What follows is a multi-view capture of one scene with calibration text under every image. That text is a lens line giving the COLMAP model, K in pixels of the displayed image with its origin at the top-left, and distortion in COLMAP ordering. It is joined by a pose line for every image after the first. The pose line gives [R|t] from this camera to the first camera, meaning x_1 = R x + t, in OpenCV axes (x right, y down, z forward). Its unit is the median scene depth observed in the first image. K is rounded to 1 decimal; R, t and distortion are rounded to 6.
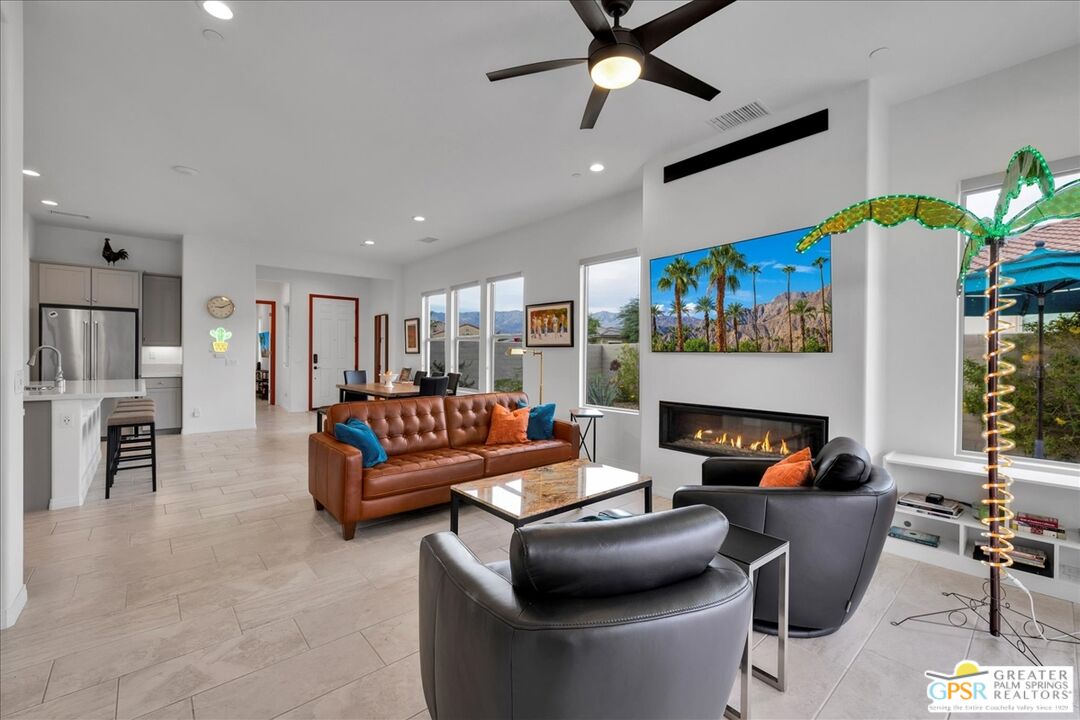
lens RADIAL K [[453.2, 0, 542.4], [0, 453.2, 356.2], [0, 0, 1]] dist [0.001284, 0.000116]
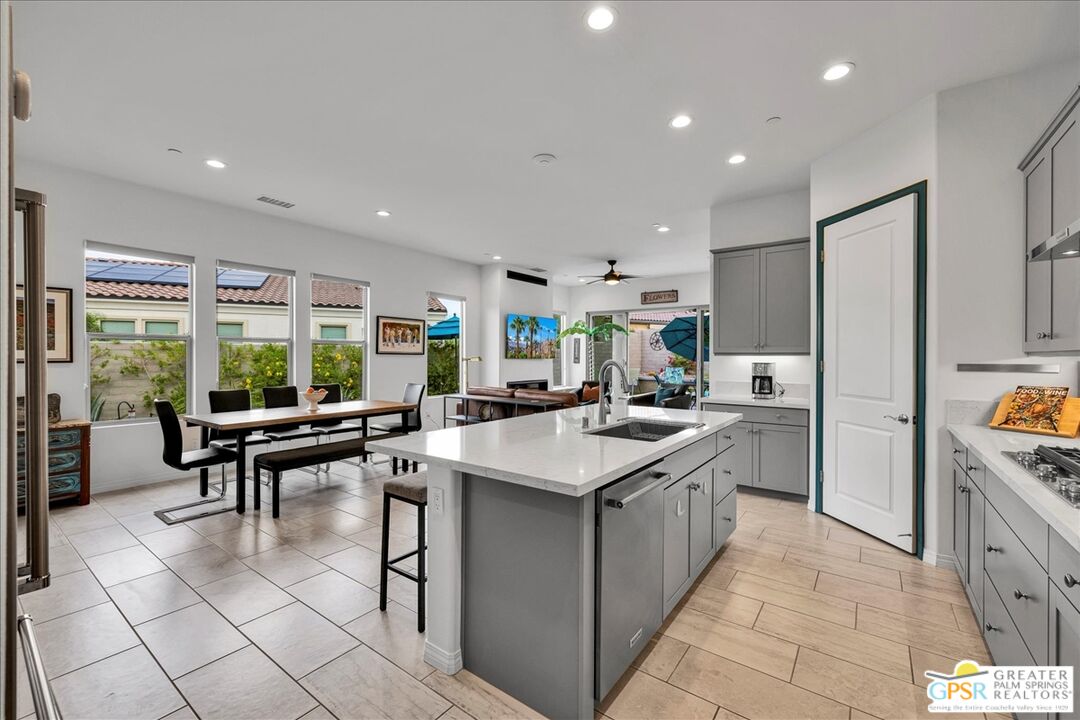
lens RADIAL K [[453.2, 0, 542.4], [0, 453.2, 356.2], [0, 0, 1]] dist [0.001284, 0.000116]
pose [[-0.206805, -0.004228, 0.978373, -1.254055], [0.000908, 0.999989, 0.004513, -0.019987], [-0.978382, 0.001822, -0.206799, 0.882194]]
